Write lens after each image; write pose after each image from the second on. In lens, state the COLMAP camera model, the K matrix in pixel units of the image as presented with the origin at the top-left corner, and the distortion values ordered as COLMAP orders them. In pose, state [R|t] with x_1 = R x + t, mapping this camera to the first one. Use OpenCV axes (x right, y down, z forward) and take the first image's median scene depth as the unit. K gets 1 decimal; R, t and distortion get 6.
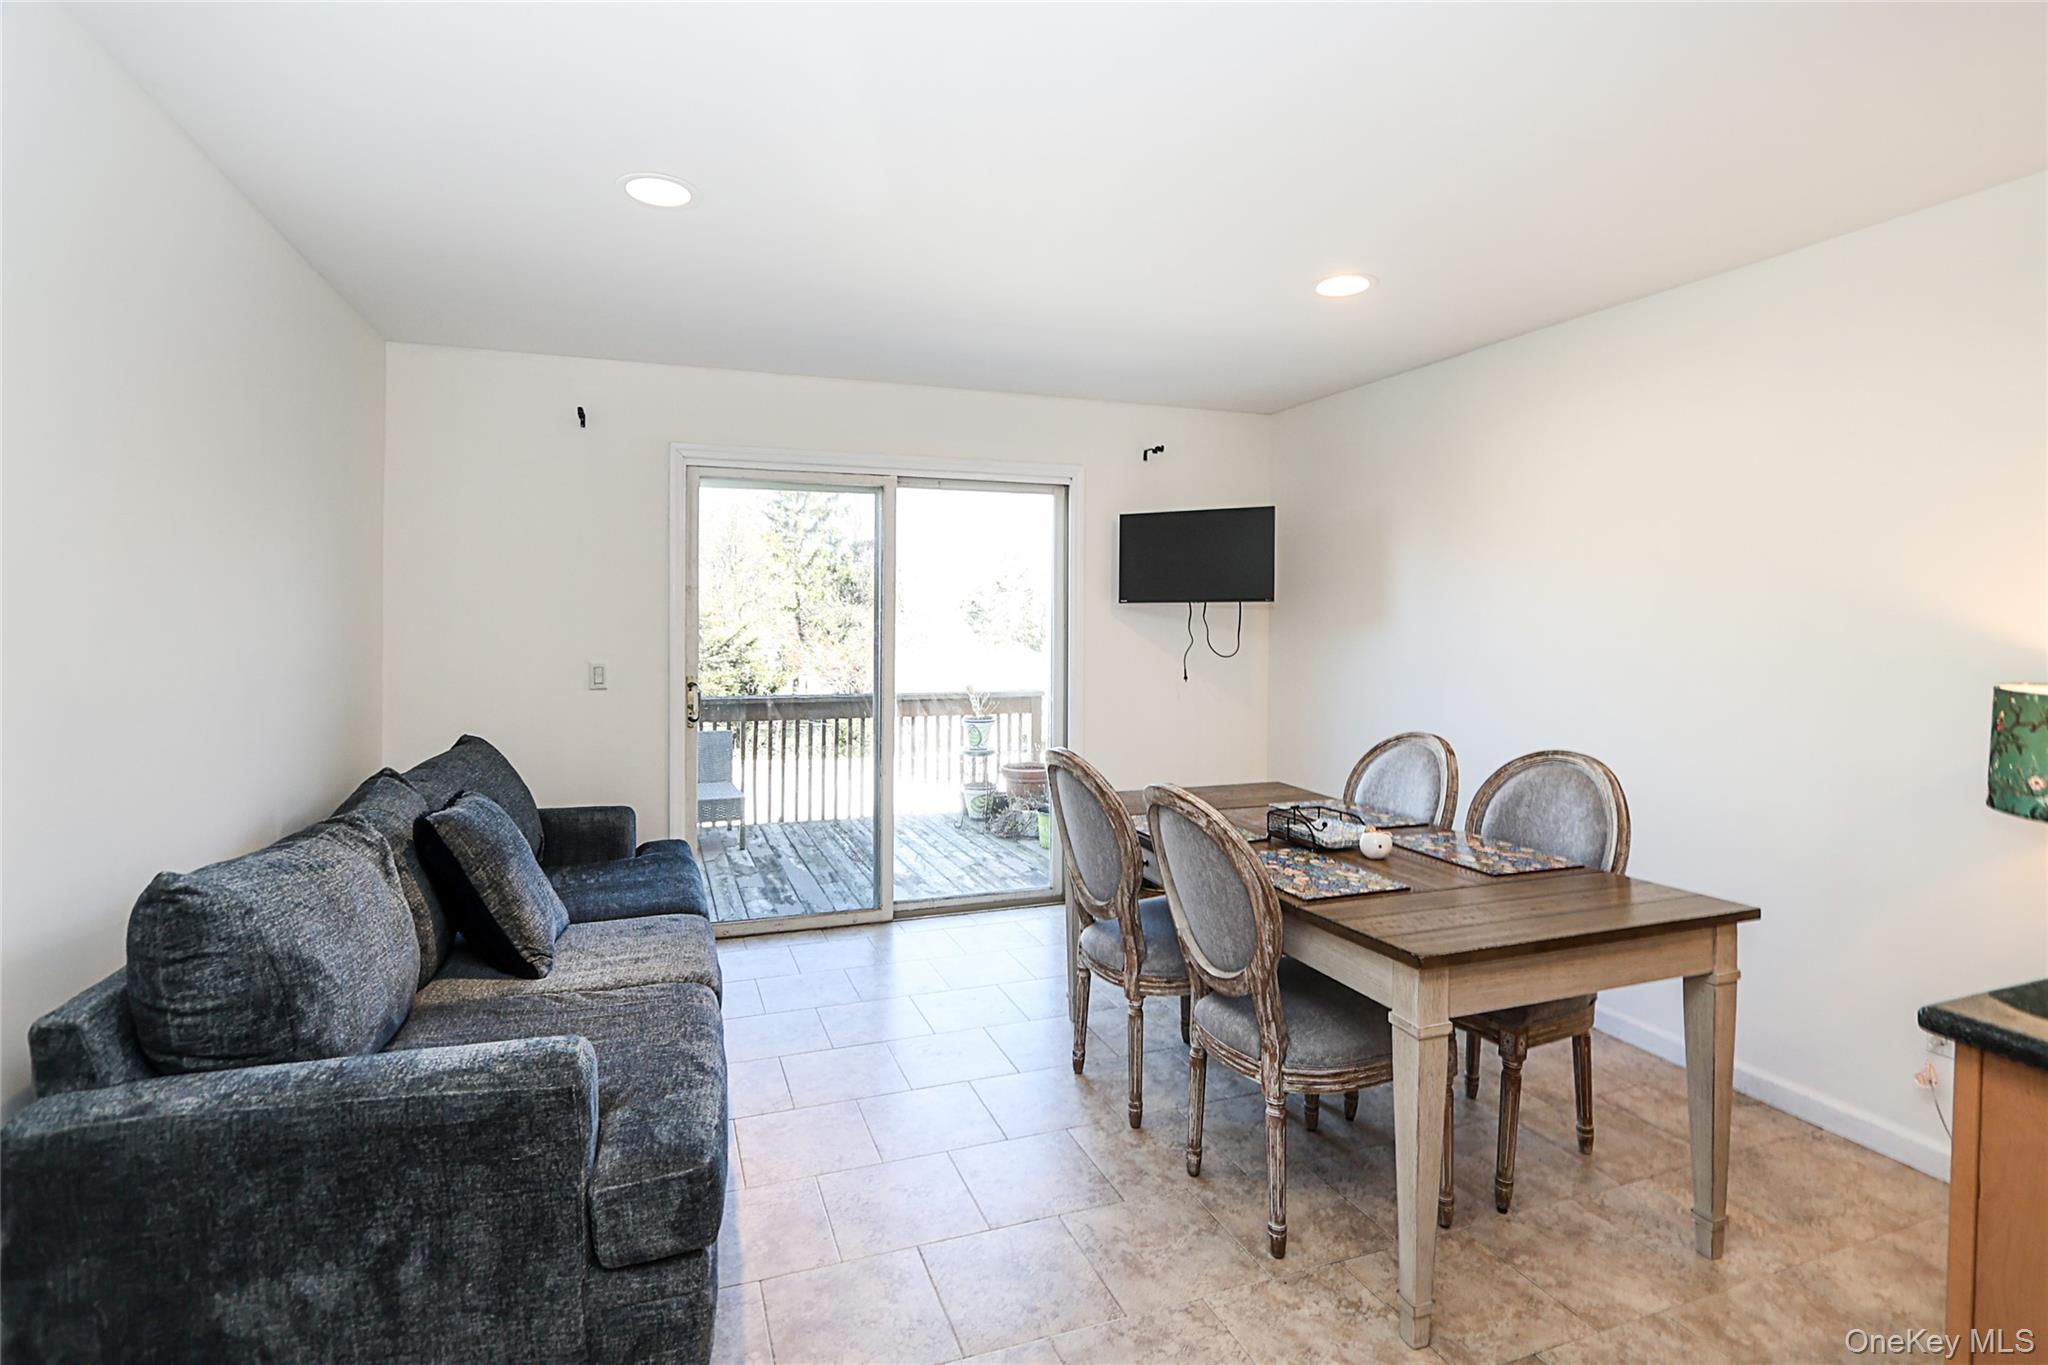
lens RADIAL K [[948.9, 0, 1053.0], [0, 948.9, 628.2], [0, 0, 1]] dist [-0.009232, 0.000383]
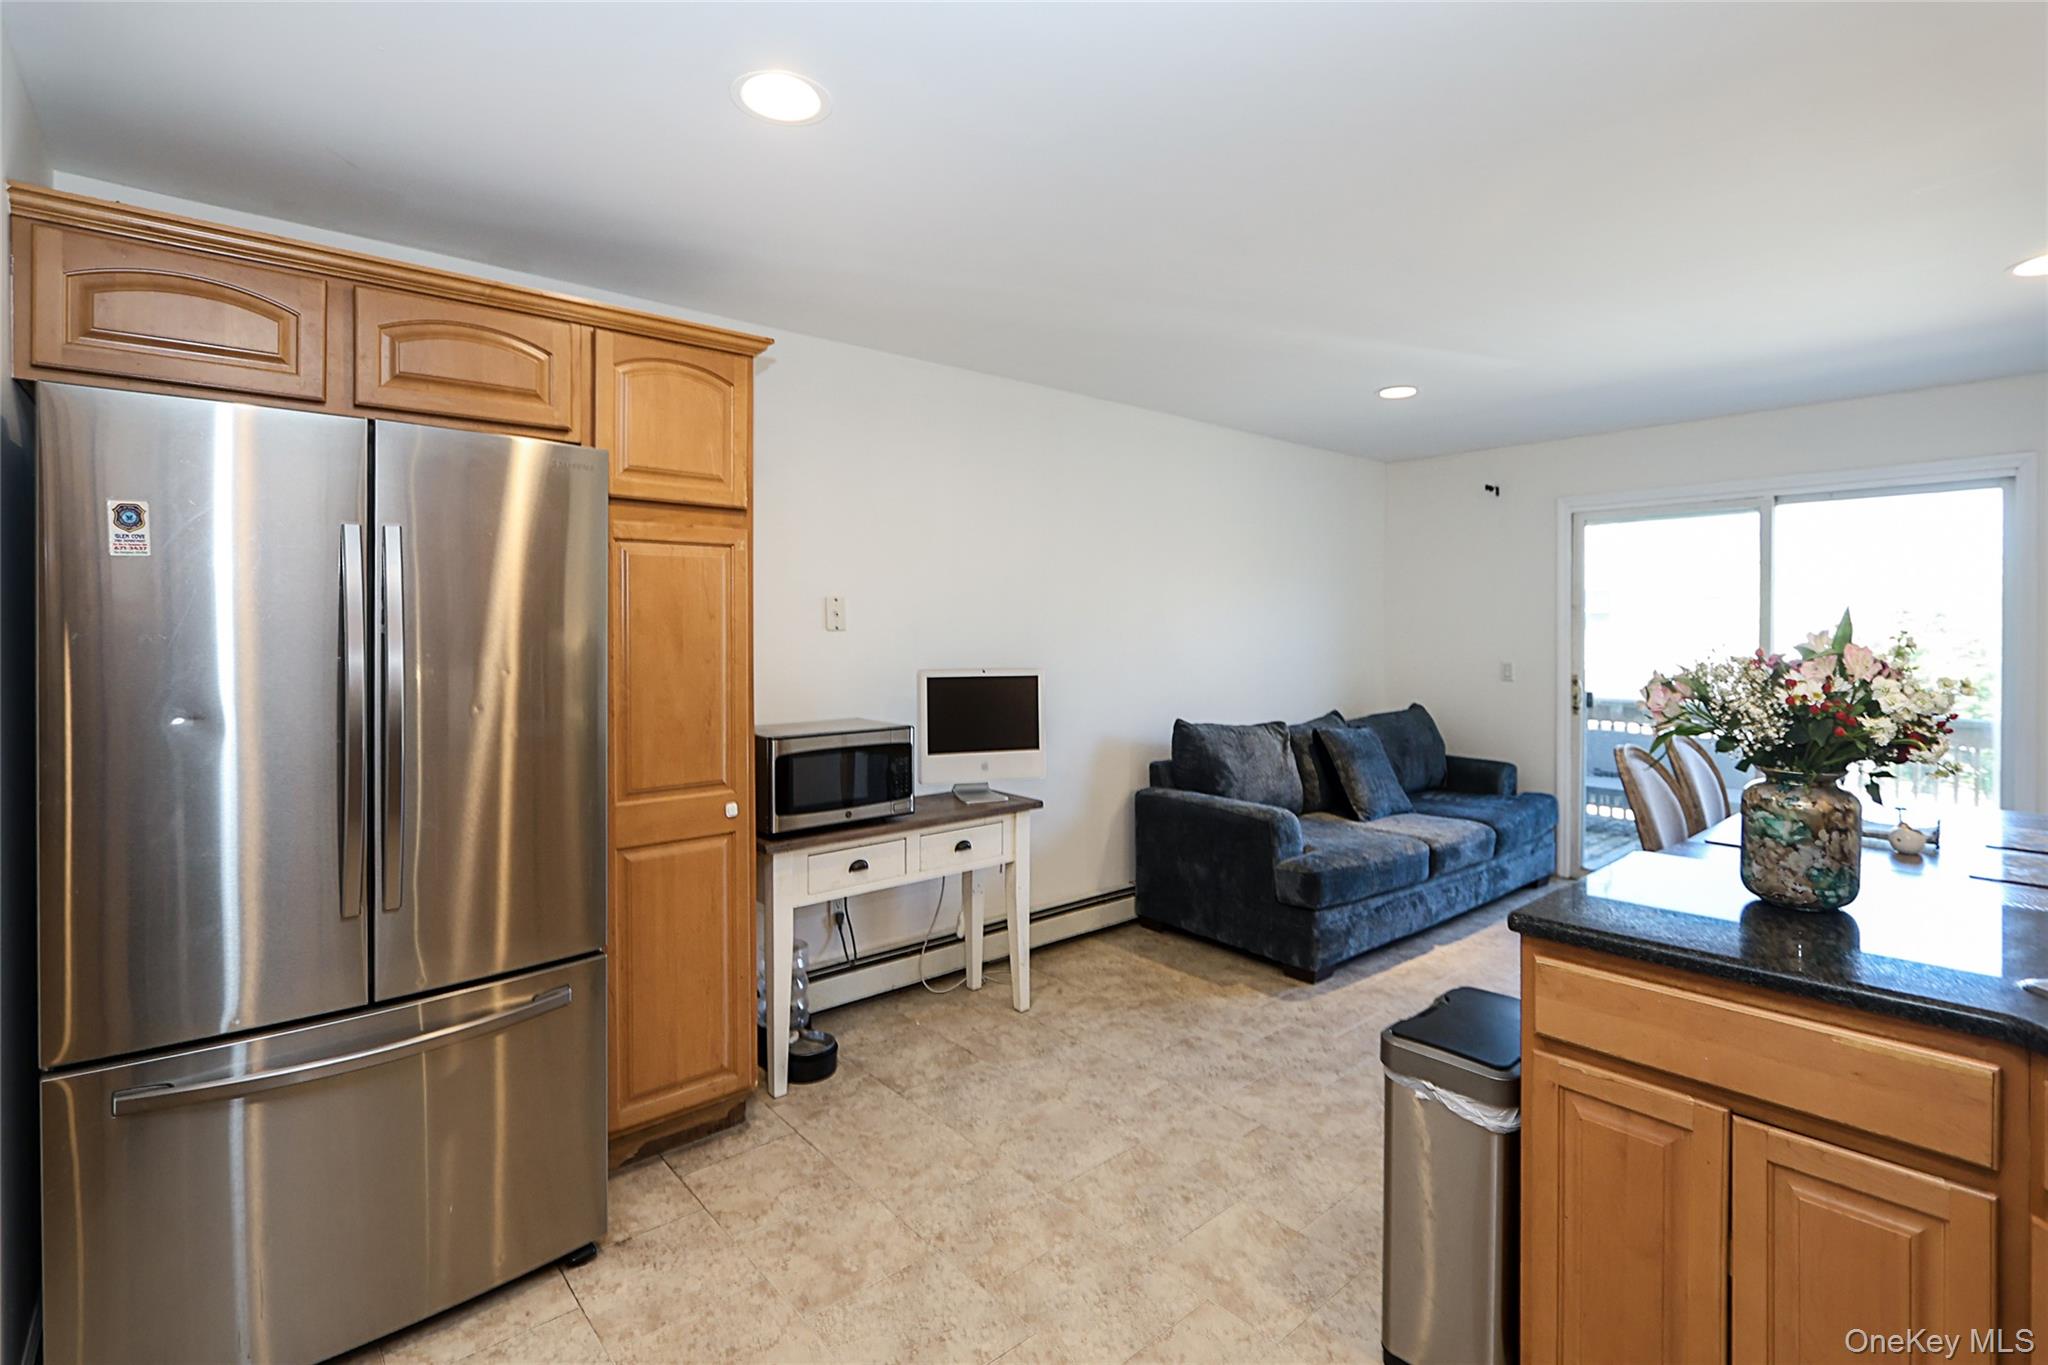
lens RADIAL K [[948.9, 0, 1000.8], [0, 948.9, 626.2], [0, 0, 1]] dist [-0.009232, 0.000383]
pose [[0.317760, -0.008383, -0.948134, 0.635439], [-0.007406, 0.999908, -0.011323, 0.005840], [0.948142, 0.010619, 0.317669, -0.171396]]
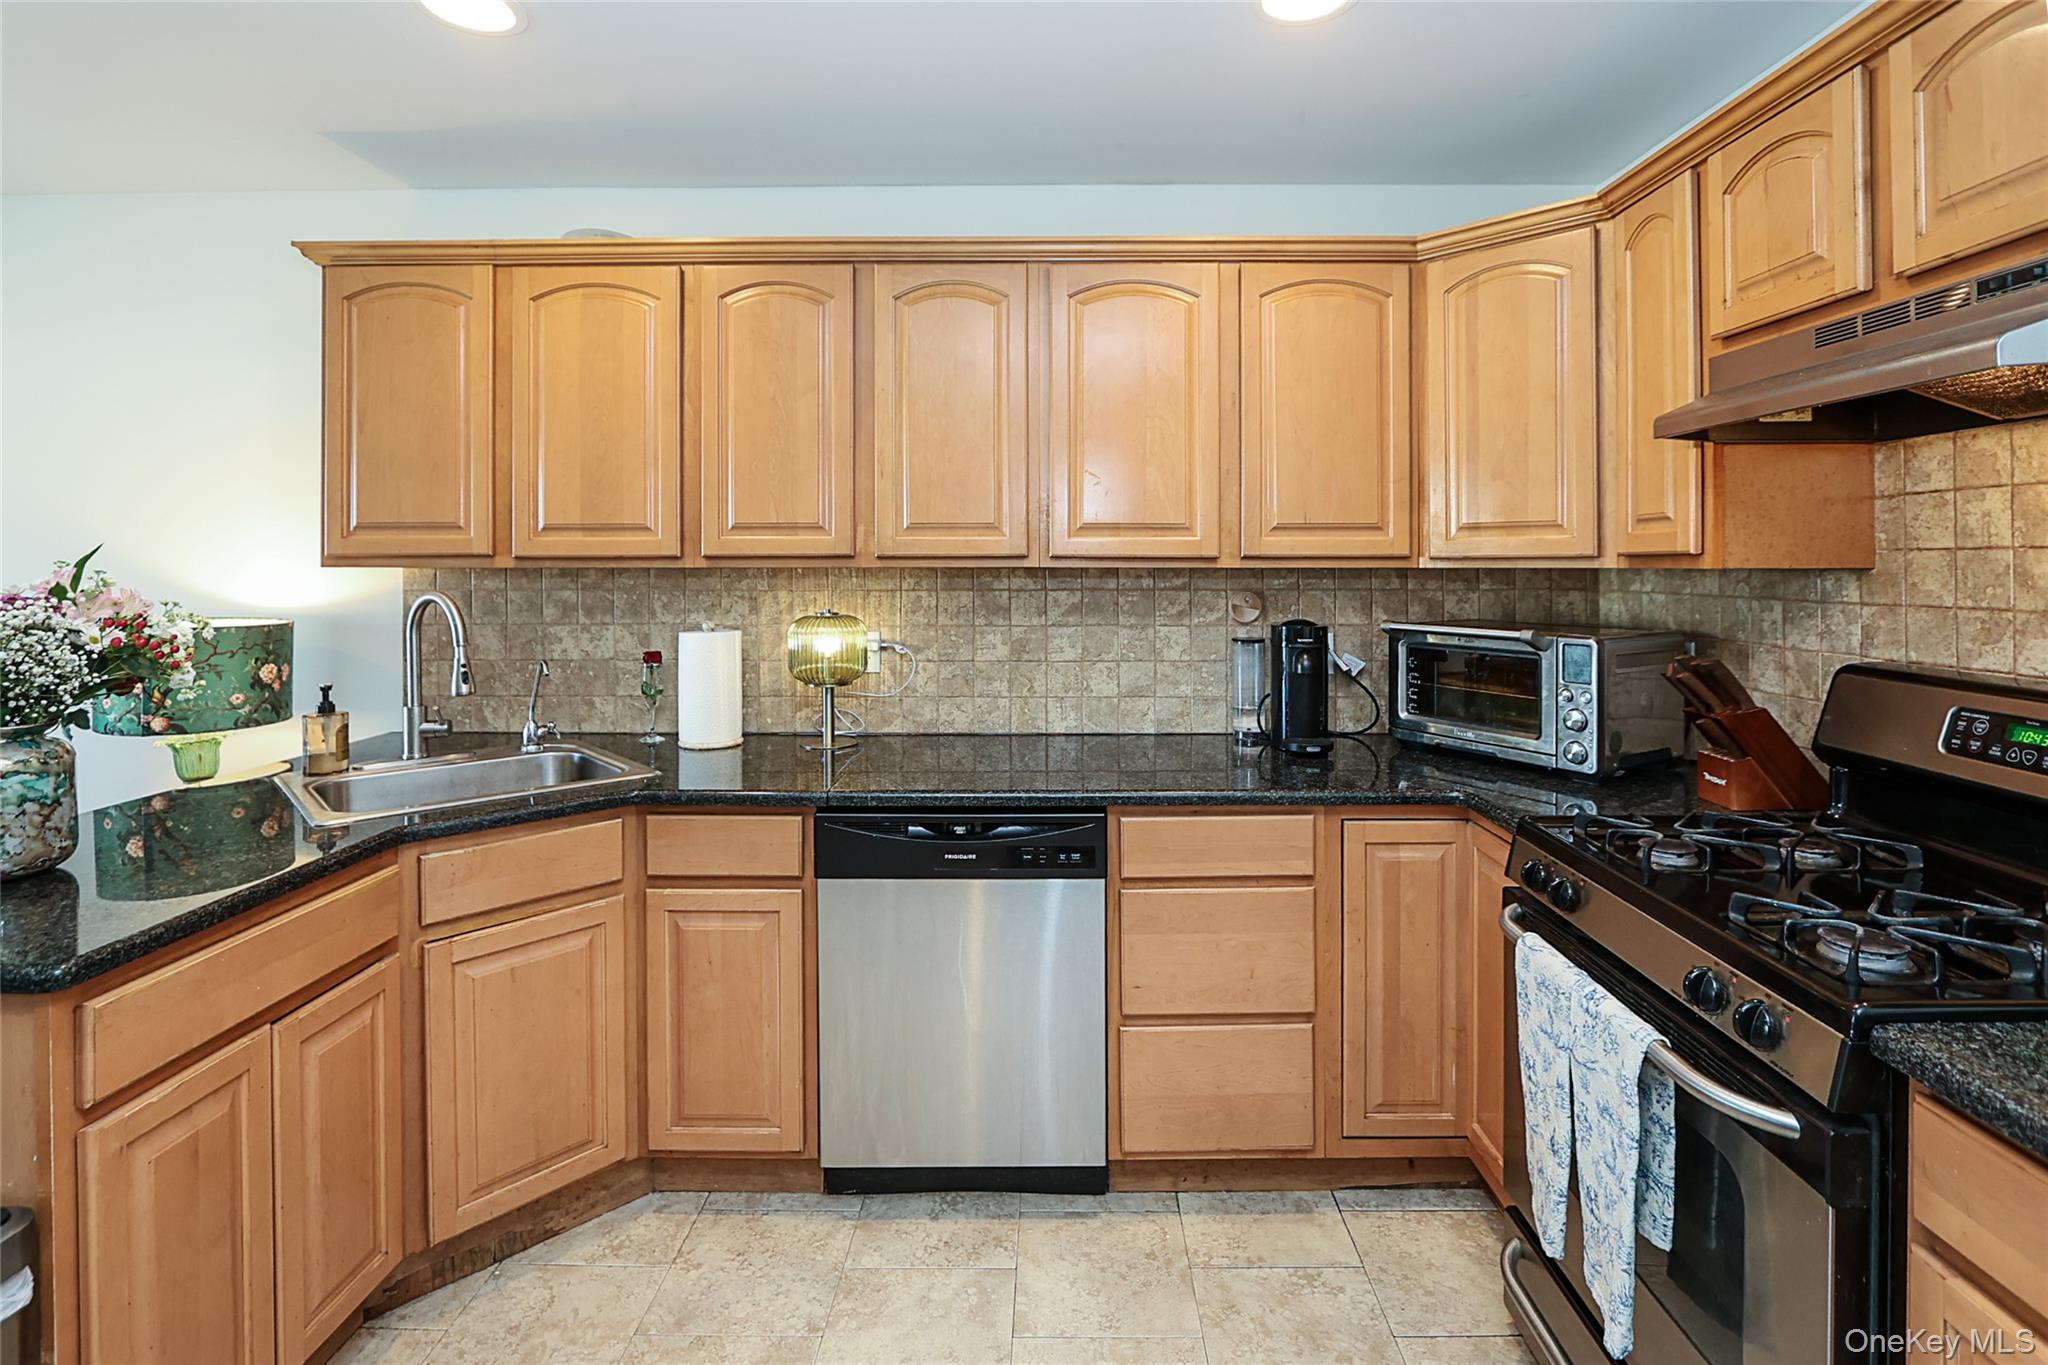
lens RADIAL K [[948.9, 0, 1056.4], [0, 948.9, 563.0], [0, 0, 1]] dist [-0.009232, 0.000383]
pose [[0.392836, -0.007947, 0.919574, 0.181103], [0.013537, 0.999904, 0.002858, 0.003036], [-0.919509, 0.011325, 0.392906, -0.228773]]
